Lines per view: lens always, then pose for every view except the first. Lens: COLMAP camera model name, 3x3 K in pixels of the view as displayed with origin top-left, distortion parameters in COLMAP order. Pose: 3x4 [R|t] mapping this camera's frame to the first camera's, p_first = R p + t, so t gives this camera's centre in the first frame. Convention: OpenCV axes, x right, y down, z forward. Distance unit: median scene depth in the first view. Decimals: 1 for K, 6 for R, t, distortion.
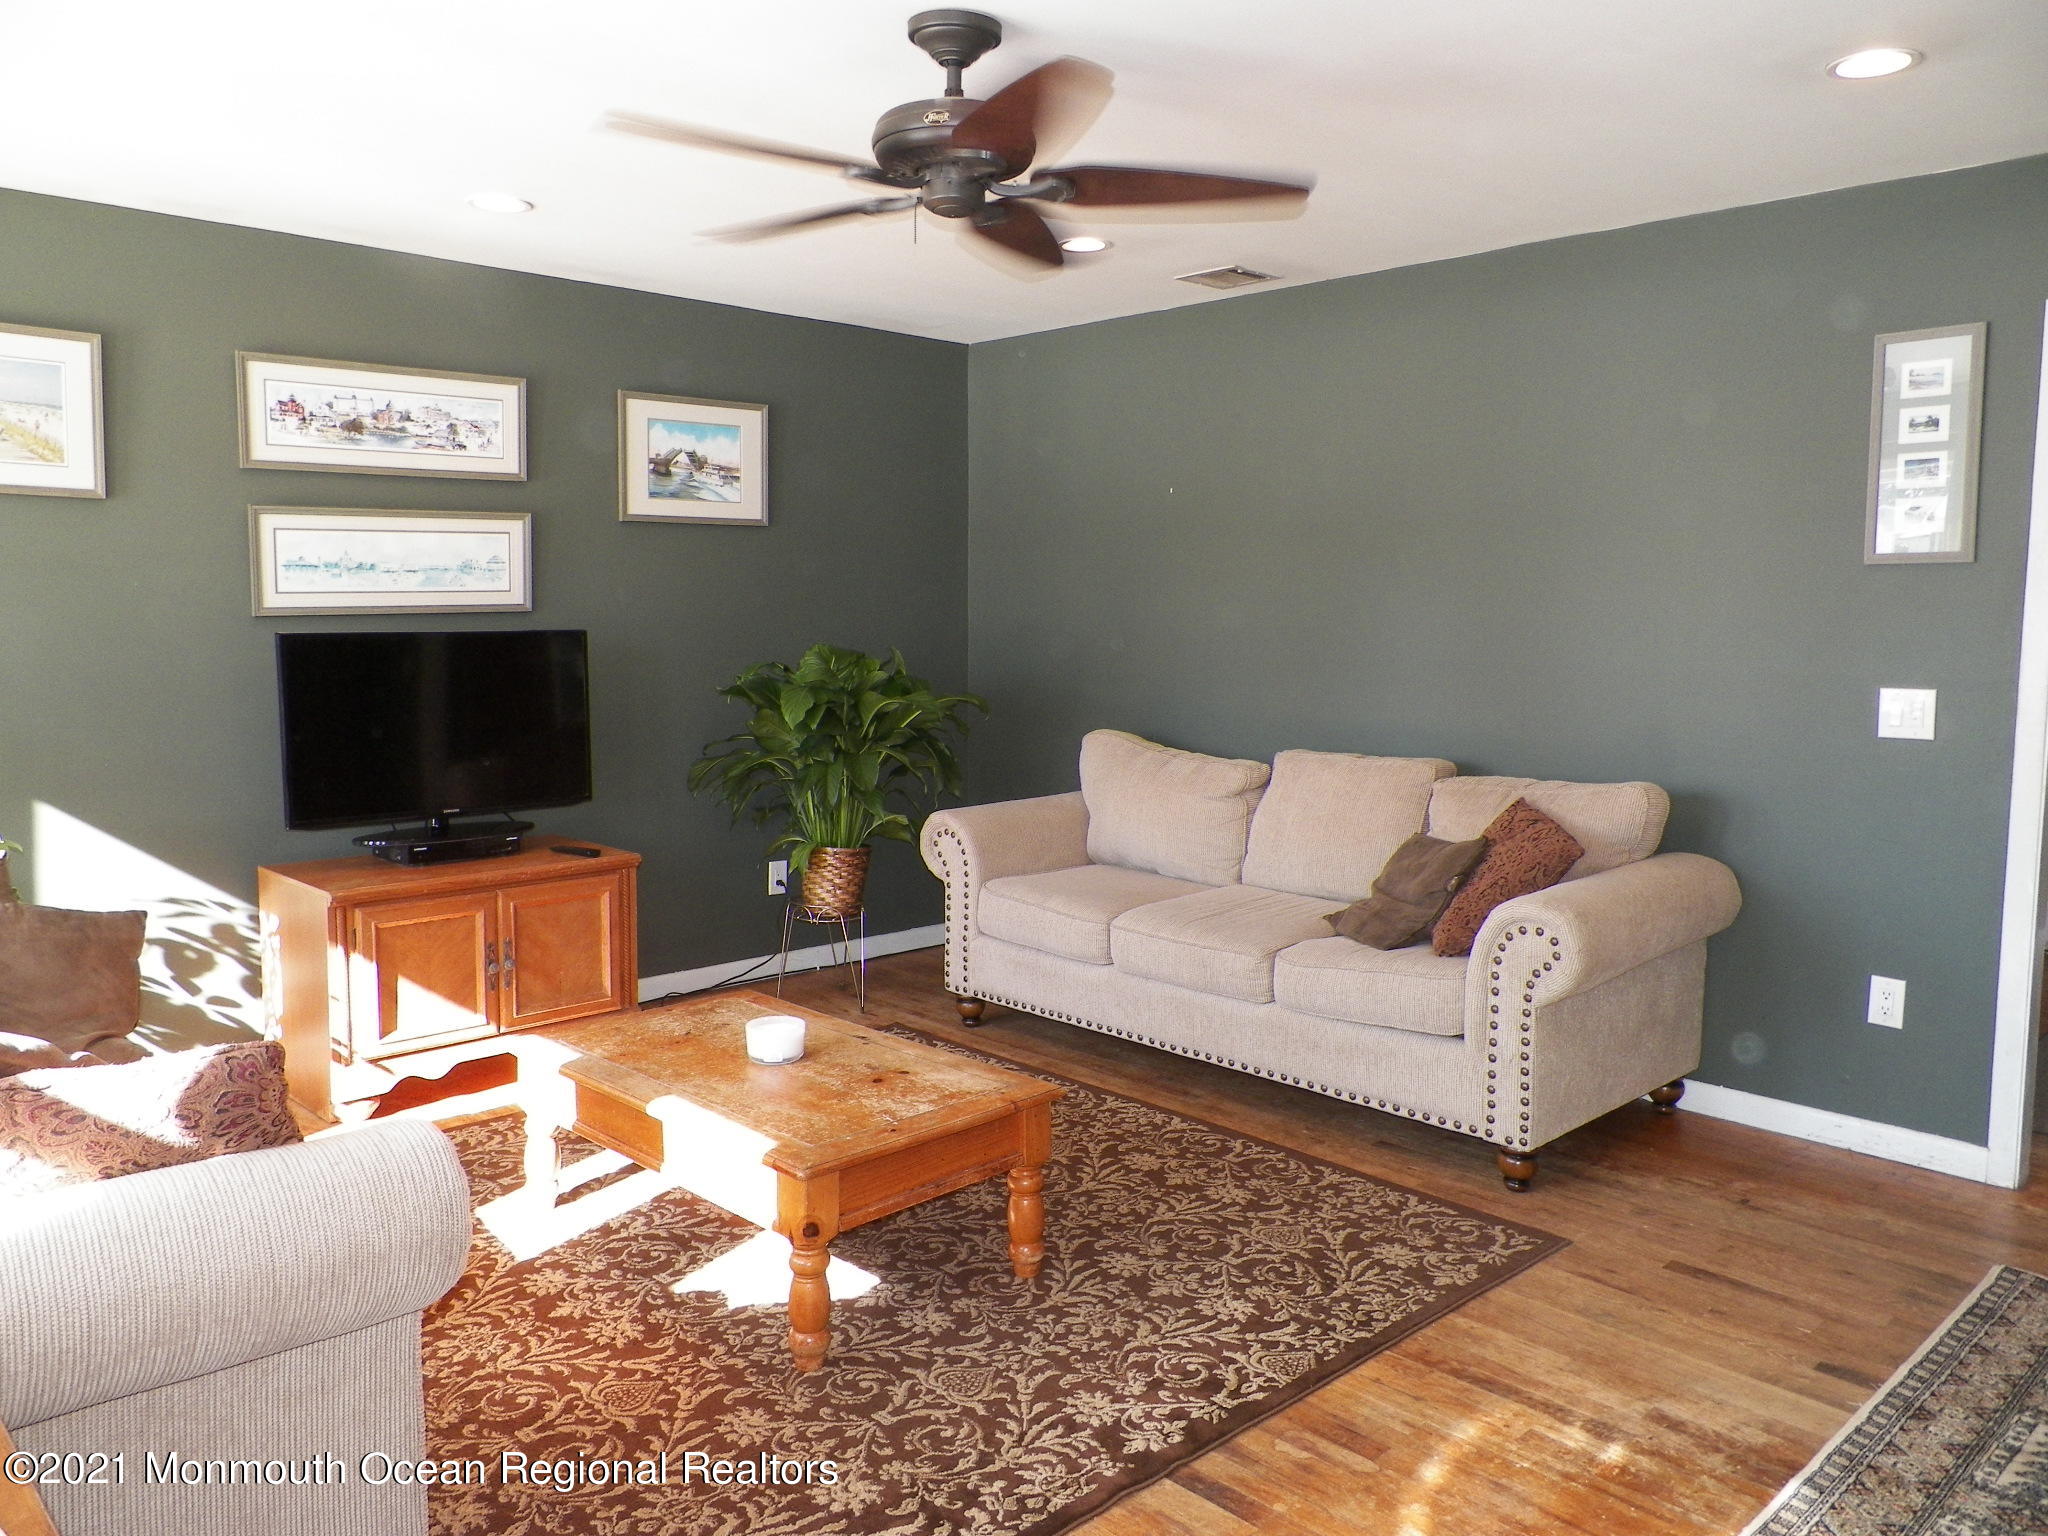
lens RADIAL K [[1531.4, 0, 1026.9], [0, 1531.4, 762.0], [0, 0, 1]] dist [0.019609, -0.006568]
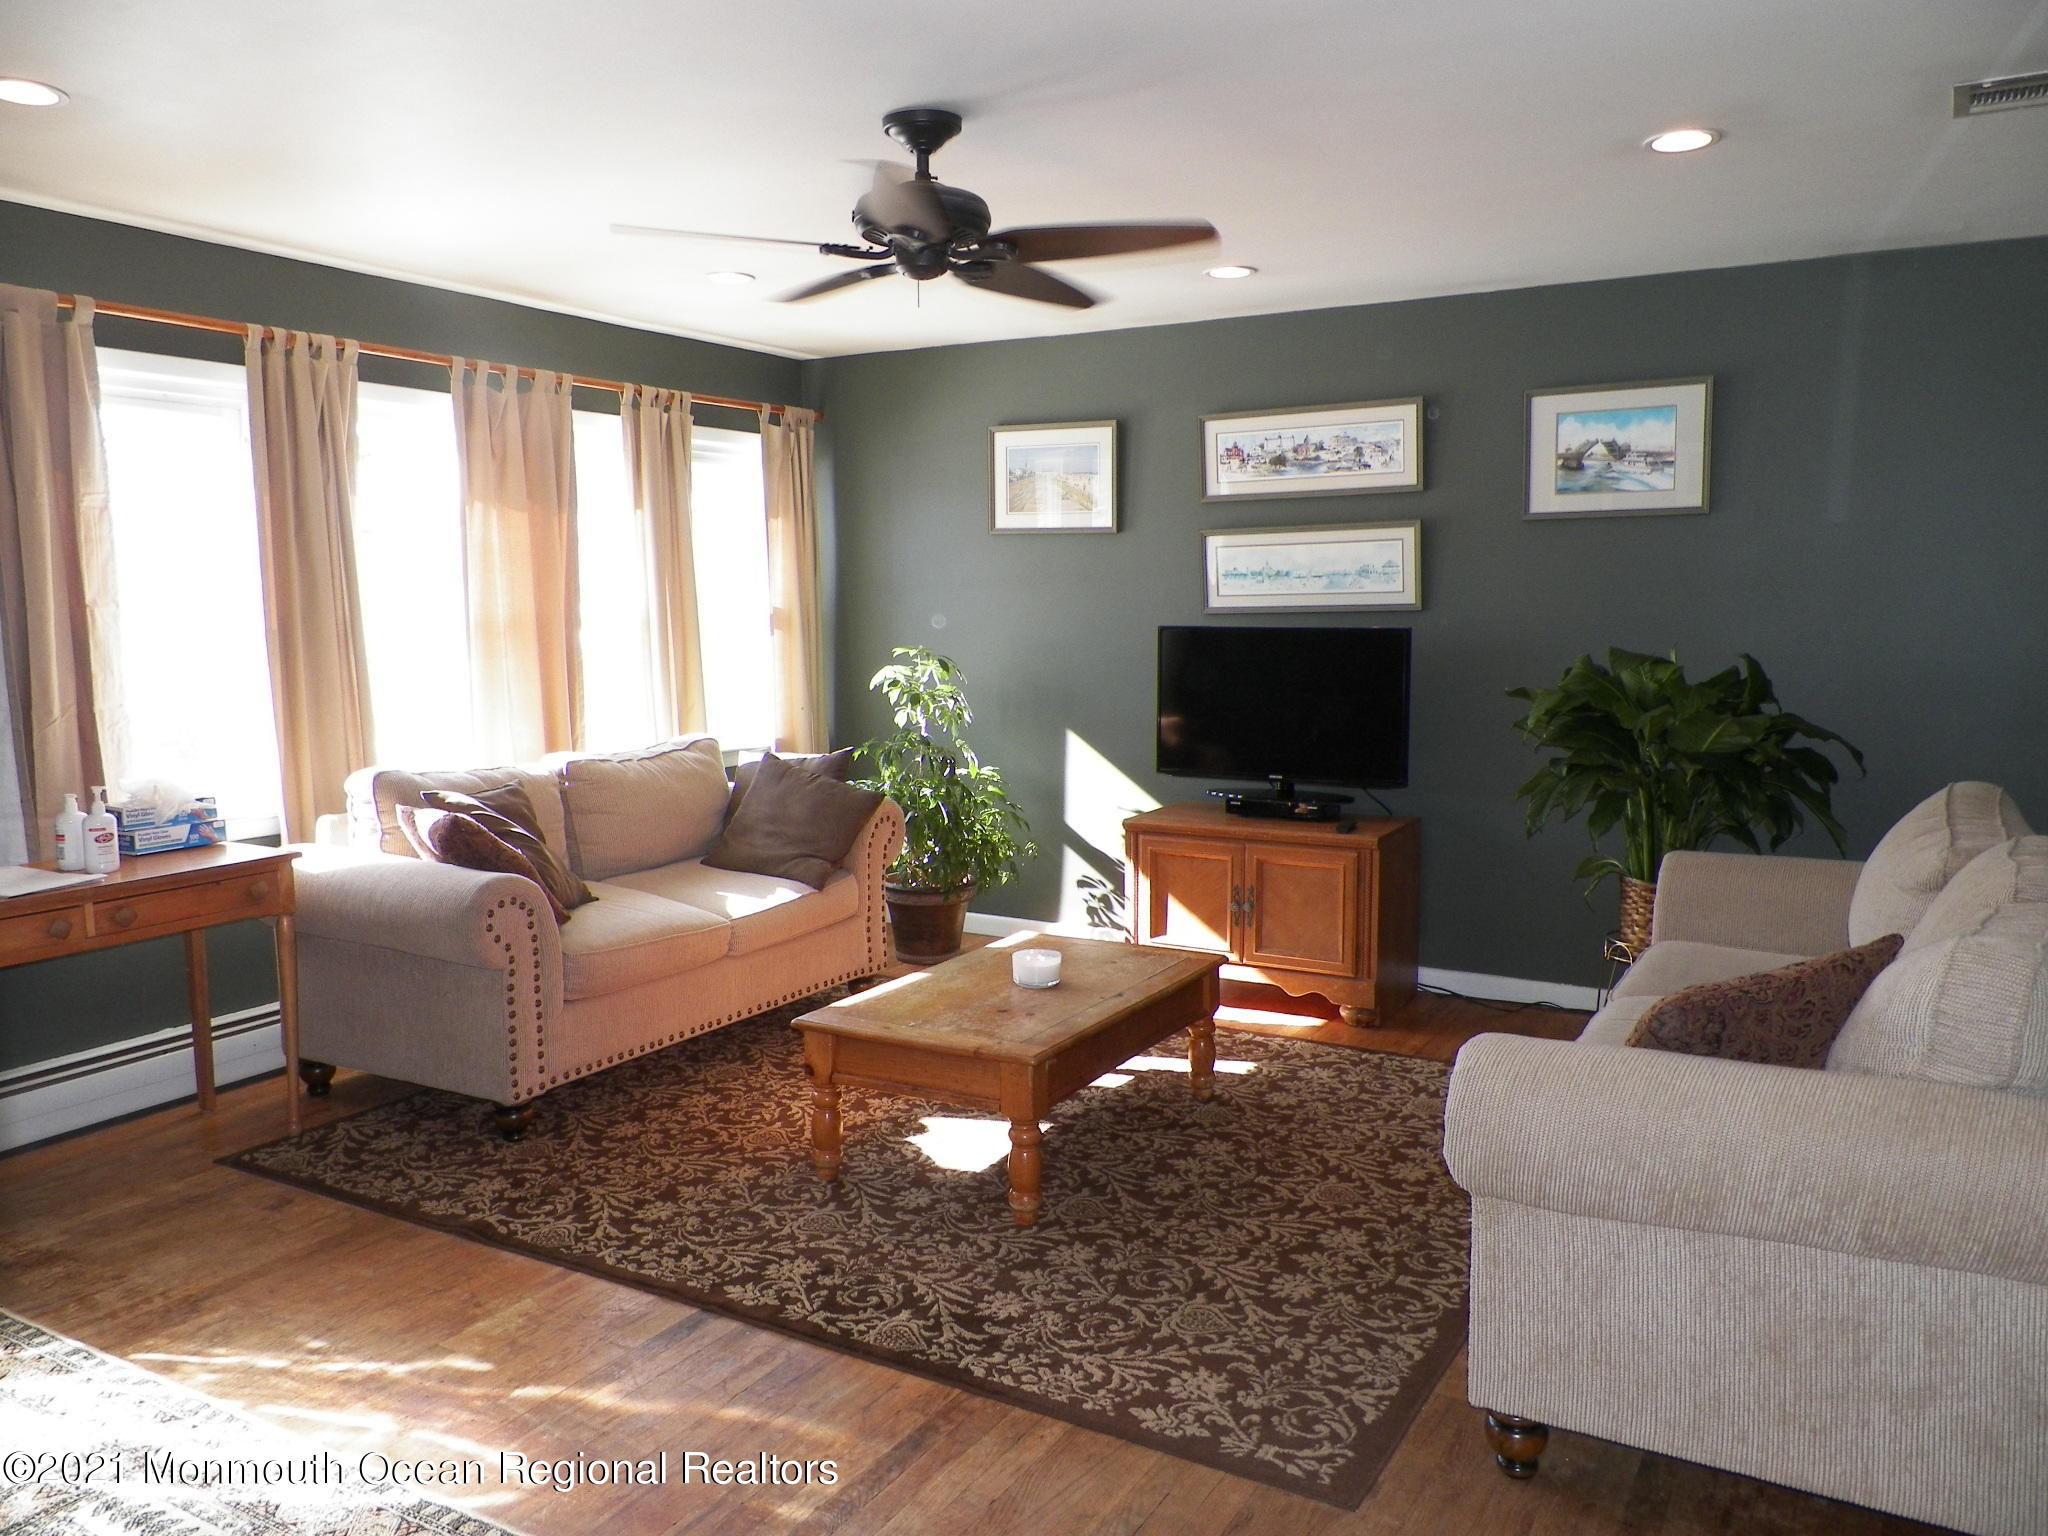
lens RADIAL K [[1531.4, 0, 1026.9], [0, 1531.4, 762.0], [0, 0, 1]] dist [0.019609, -0.006568]
pose [[0.277027, 0.097094, -0.955944, 0.734851], [-0.095646, 0.992727, 0.073112, -0.049932], [0.956090, 0.071178, 0.284299, 0.488532]]
